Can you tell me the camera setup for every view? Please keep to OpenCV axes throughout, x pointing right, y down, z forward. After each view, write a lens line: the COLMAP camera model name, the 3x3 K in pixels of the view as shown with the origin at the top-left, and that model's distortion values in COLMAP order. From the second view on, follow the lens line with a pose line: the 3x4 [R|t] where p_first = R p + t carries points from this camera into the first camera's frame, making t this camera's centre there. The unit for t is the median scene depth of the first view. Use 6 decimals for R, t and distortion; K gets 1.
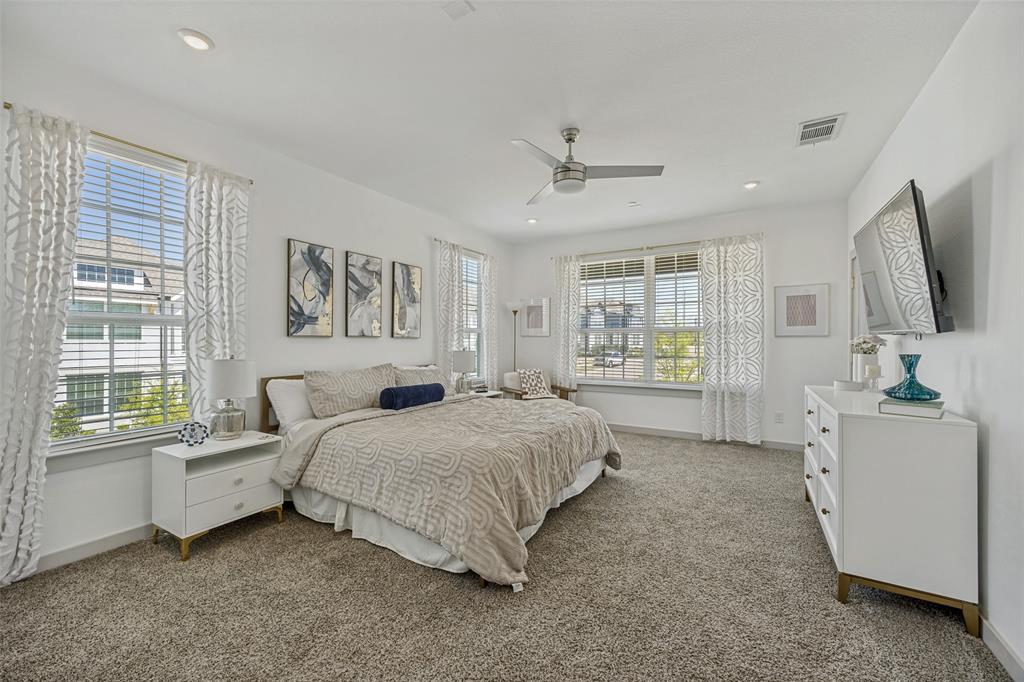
lens RADIAL K [[392.4, 0, 514.0], [0, 392.4, 340.5], [0, 0, 1]] dist [-0.001070, 0.000331]
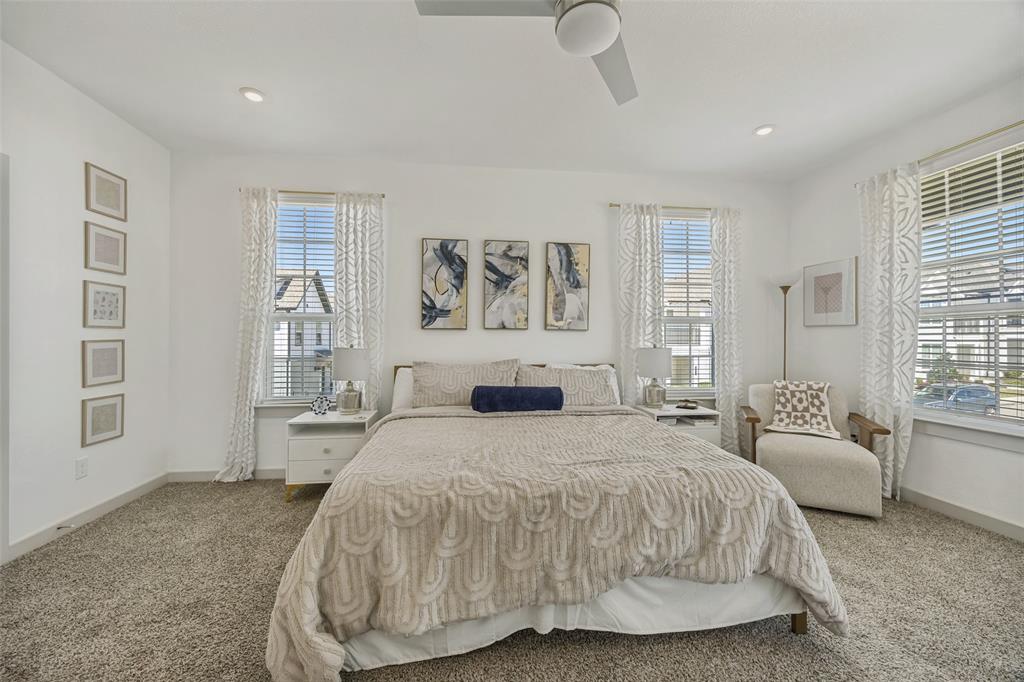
lens RADIAL K [[392.4, 0, 513.3], [0, 392.4, 336.7], [0, 0, 1]] dist [-0.001070, 0.000331]
pose [[0.621363, -0.005301, -0.783505, 0.360542], [-0.001447, 0.999968, -0.007914, 0.015738], [0.783521, 0.006051, 0.621335, 0.444753]]
